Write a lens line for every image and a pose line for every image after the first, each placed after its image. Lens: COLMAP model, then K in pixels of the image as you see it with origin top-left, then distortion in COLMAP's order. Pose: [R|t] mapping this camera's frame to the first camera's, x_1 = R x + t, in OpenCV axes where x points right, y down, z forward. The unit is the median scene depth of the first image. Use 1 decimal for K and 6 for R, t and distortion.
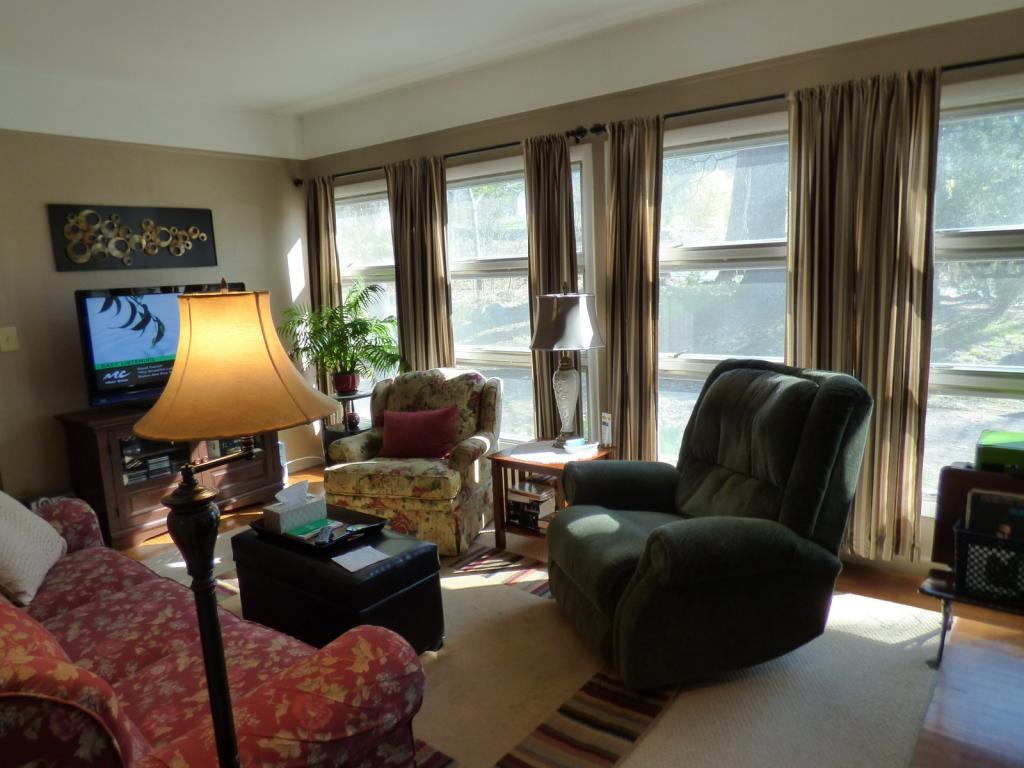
lens RADIAL K [[696.1, 0, 520.1], [0, 696.1, 381.1], [0, 0, 1]] dist [0.003346, 0.000262]
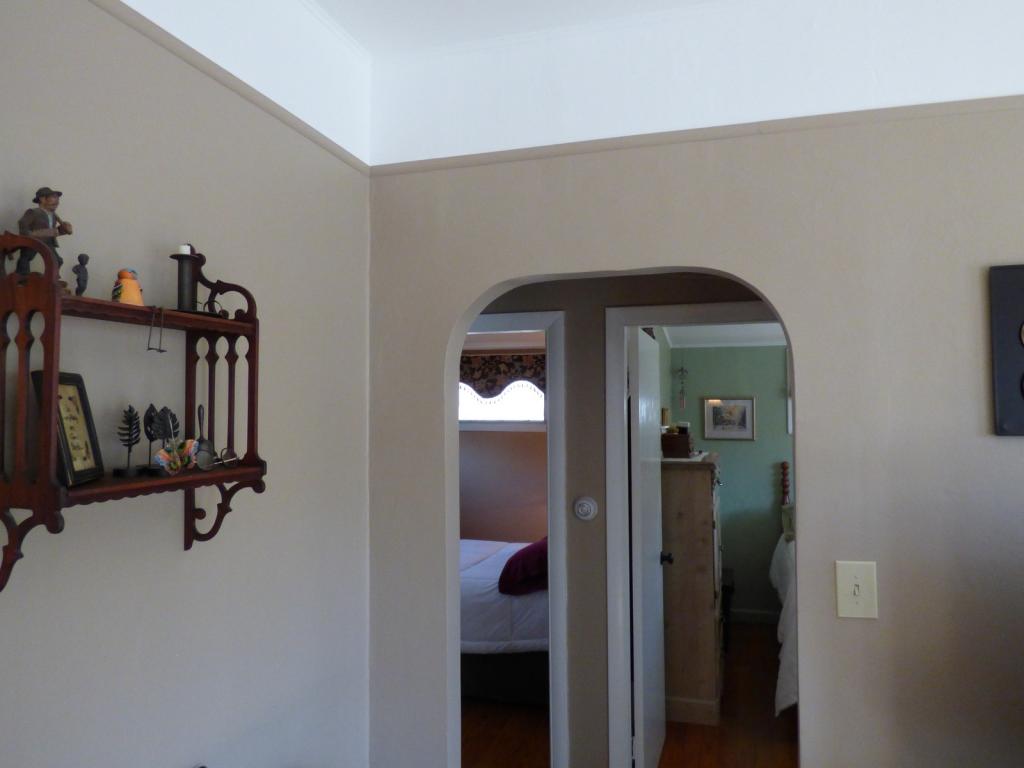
lens RADIAL K [[696.1, 0, 520.1], [0, 696.1, 381.1], [0, 0, 1]] dist [0.003346, 0.000262]
pose [[0.361514, 0.010494, -0.932308, -0.392909], [-0.169466, 0.984020, -0.054636, -0.119240], [0.916836, 0.177746, 0.357515, 0.608572]]
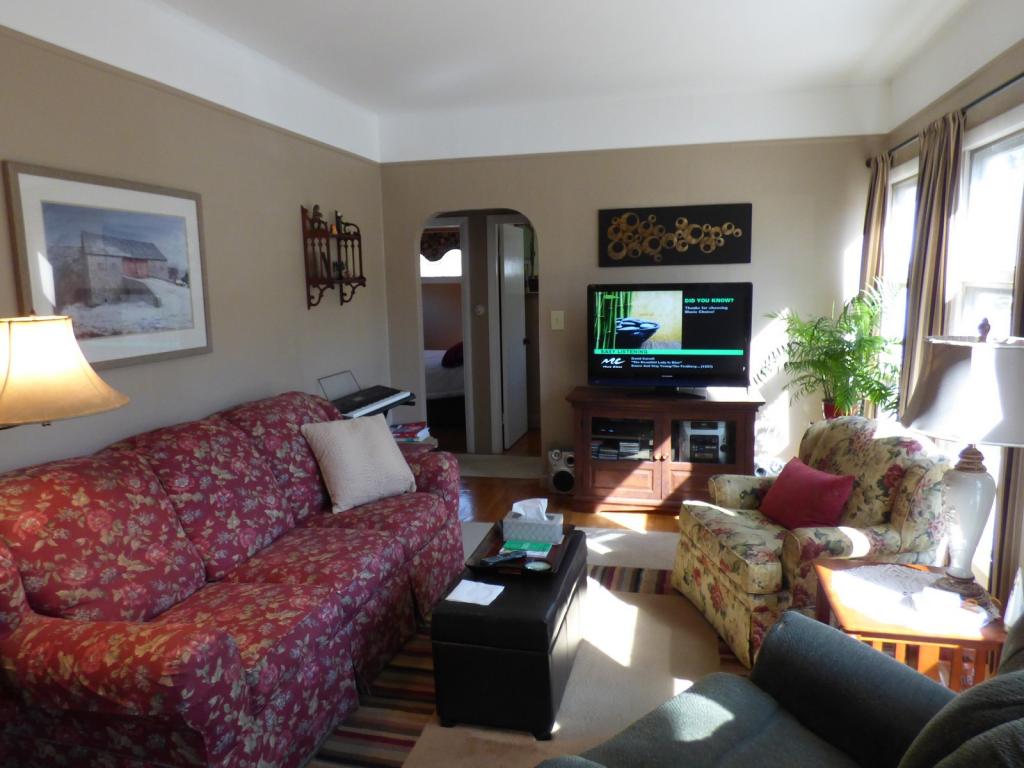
lens RADIAL K [[696.1, 0, 520.1], [0, 696.1, 381.1], [0, 0, 1]] dist [0.003346, 0.000262]
pose [[0.429924, 0.173656, -0.886007, 0.348688], [-0.148487, 0.981566, 0.120334, -0.088806], [0.890571, 0.079826, 0.447785, 0.366847]]
